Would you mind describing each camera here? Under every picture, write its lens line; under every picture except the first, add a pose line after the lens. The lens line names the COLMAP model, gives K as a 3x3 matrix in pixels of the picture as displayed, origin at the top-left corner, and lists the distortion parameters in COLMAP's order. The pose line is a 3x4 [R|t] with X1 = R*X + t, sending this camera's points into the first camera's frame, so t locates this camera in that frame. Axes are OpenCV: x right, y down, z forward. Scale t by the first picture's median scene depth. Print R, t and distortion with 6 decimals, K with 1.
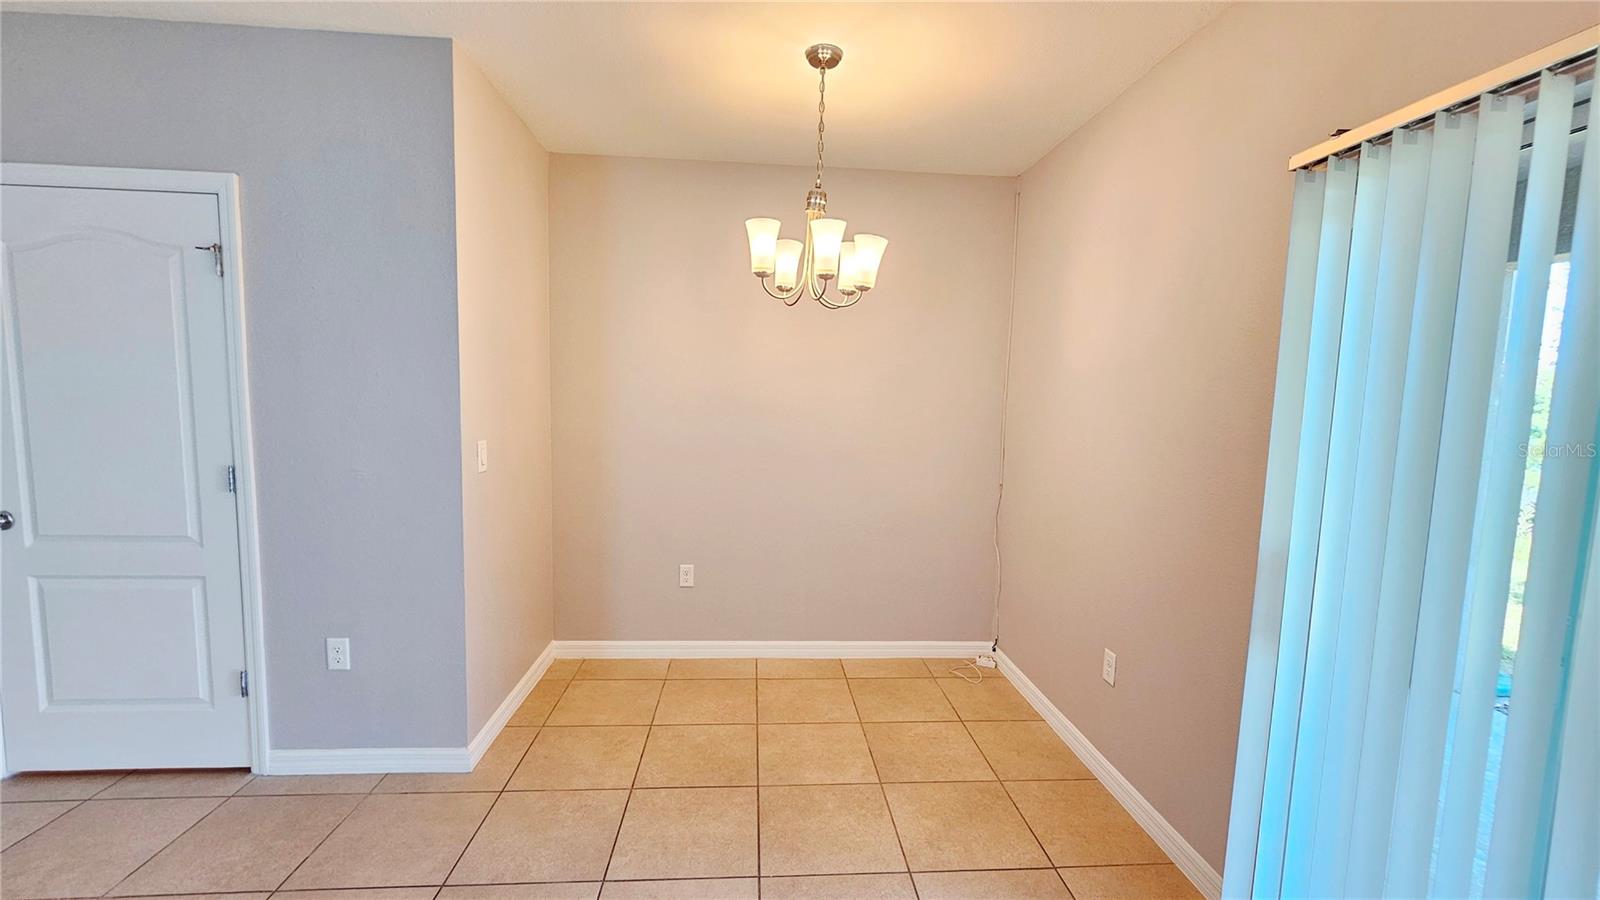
lens RADIAL K [[654.2, 0, 797.1], [0, 654.2, 457.0], [0, 0, 1]] dist [-0.000011, 0.000175]
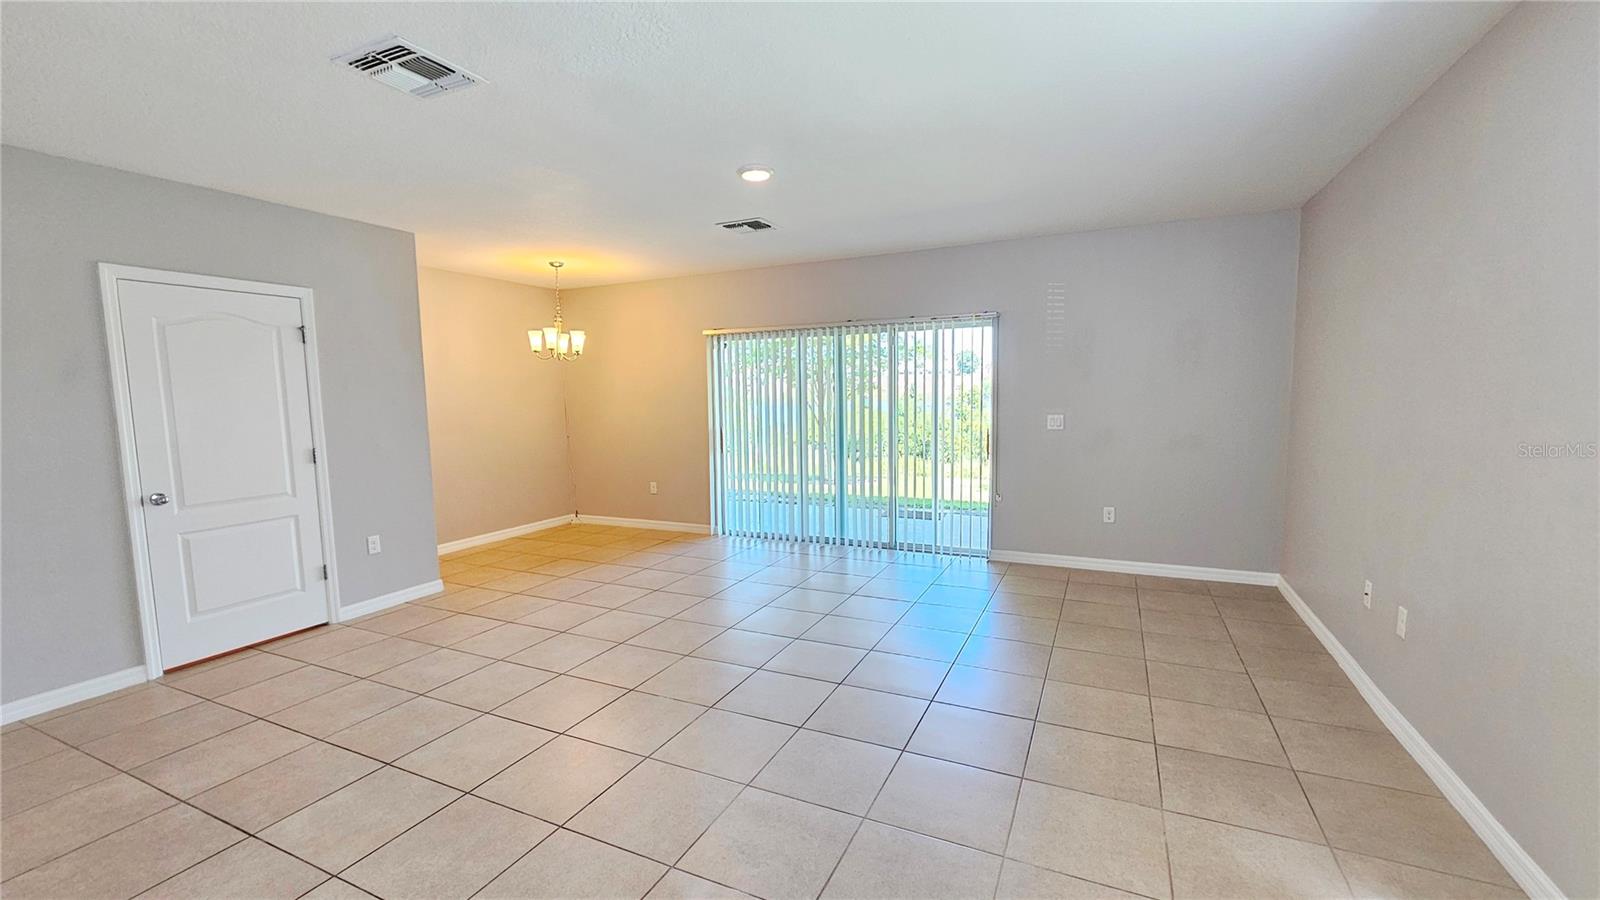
lens RADIAL K [[654.2, 0, 797.1], [0, 654.2, 457.0], [0, 0, 1]] dist [-0.000011, 0.000175]
pose [[0.495815, -0.120508, 0.860026, -1.714848], [0.112808, 0.990872, 0.073807, 0.052327], [-0.861070, 0.060424, 0.504884, -1.020427]]
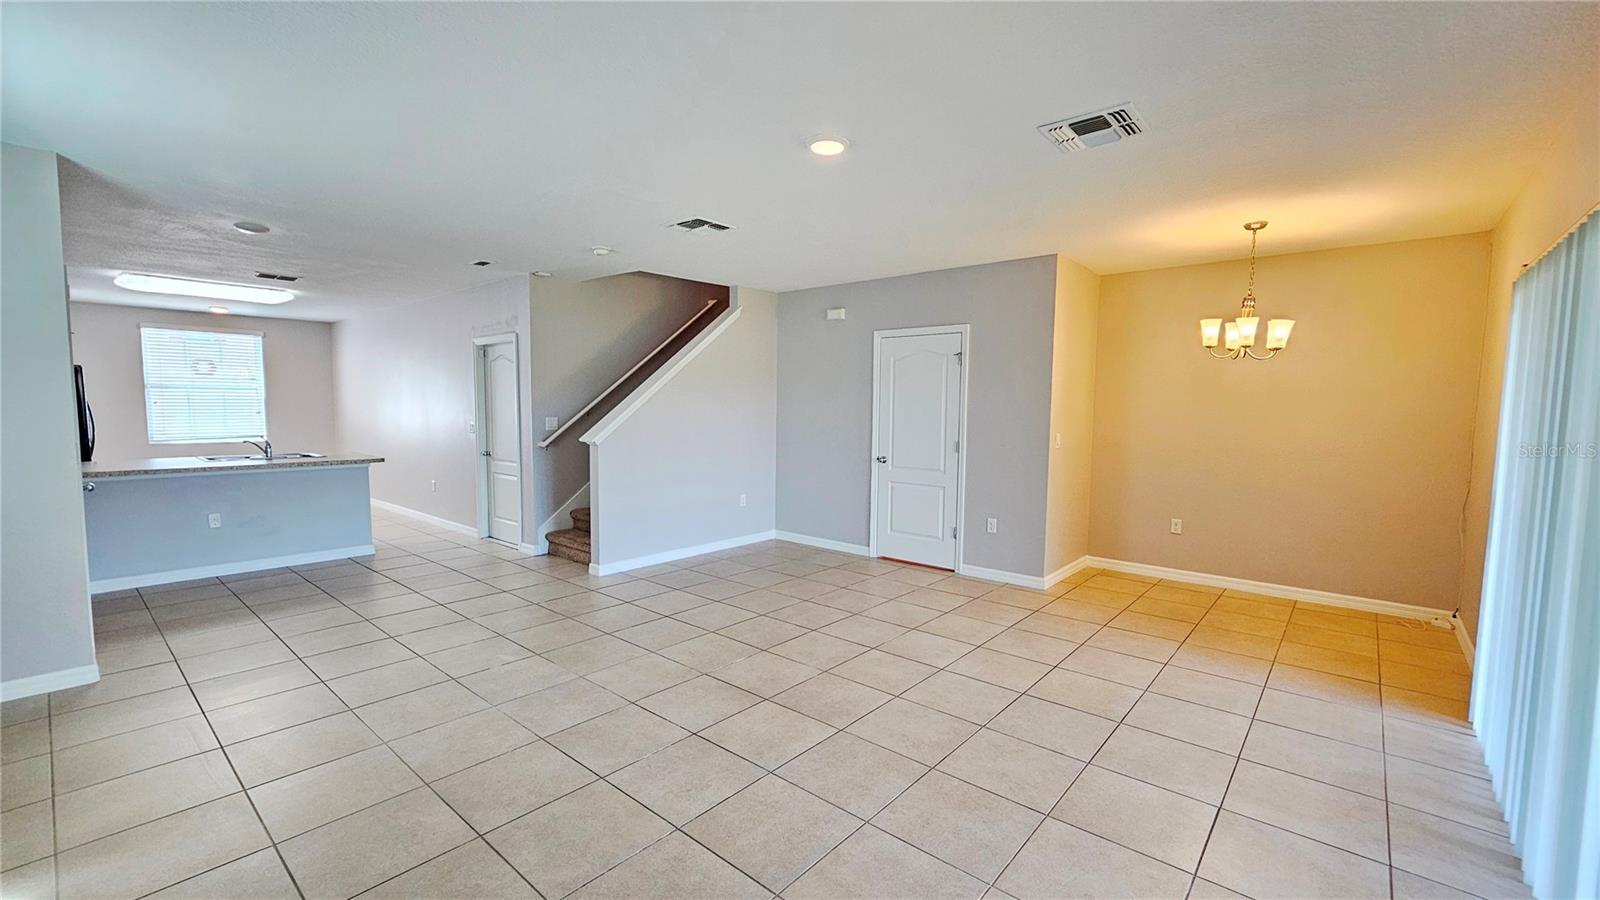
lens RADIAL K [[655.3, 0, 802.6], [0, 655.3, 458.5], [0, 0, 1]] dist [-0.000494, 0.000285]
pose [[0.712834, 0.038803, -0.700259, 0.430057], [-0.057609, 0.998334, -0.003323, 0.115570], [0.698963, 0.042710, 0.713882, -1.127722]]
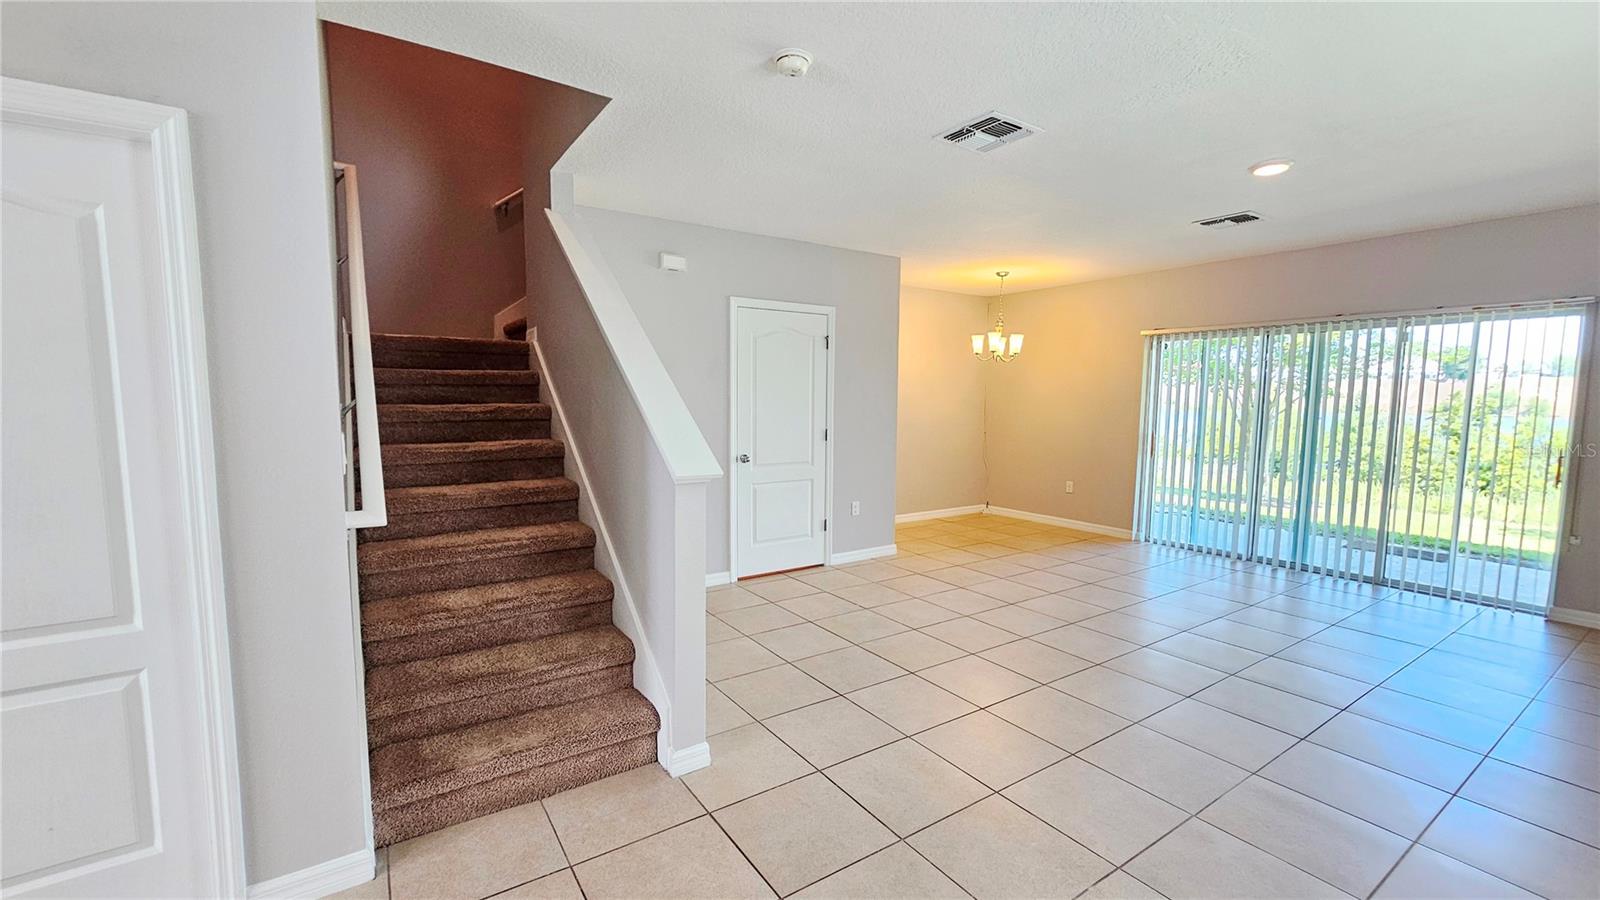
lens RADIAL K [[654.2, 0, 797.1], [0, 654.2, 457.0], [0, 0, 1]] dist [-0.000011, 0.000175]
pose [[0.868859, -0.066490, 0.490574, -2.065336], [0.063019, 0.997733, 0.023613, 0.048820], [-0.491032, 0.010399, 0.871080, -0.963815]]
